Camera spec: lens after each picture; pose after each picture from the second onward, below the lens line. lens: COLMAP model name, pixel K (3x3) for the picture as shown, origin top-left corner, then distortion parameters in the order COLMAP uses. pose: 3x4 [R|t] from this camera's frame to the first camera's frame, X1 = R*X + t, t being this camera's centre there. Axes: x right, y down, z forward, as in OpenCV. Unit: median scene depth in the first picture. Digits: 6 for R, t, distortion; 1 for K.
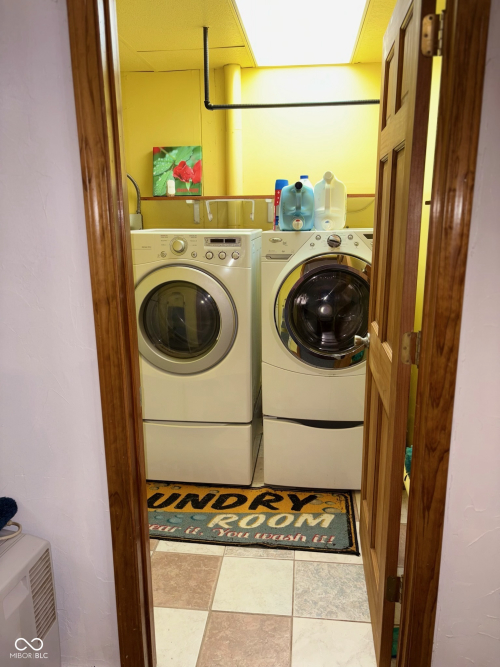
lens RADIAL K [[507.8, 0, 250.0], [0, 507.8, 333.5], [0, 0, 1]] dist [-0.000164, -0.001058]
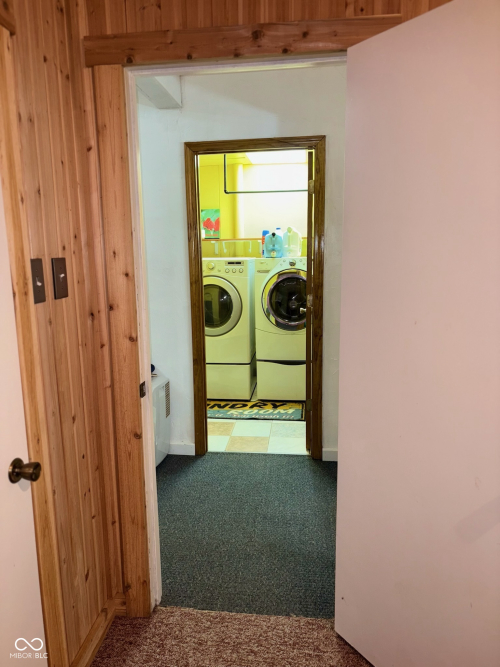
lens RADIAL K [[507.8, 0, 250.0], [0, 507.8, 333.5], [0, 0, 1]] dist [-0.000164, -0.001058]
pose [[0.999979, -0.006526, 0.000219, 0.003085], [0.006527, 0.997996, -0.062946, 0.190860], [0.000193, 0.062946, 0.998017, -0.838460]]
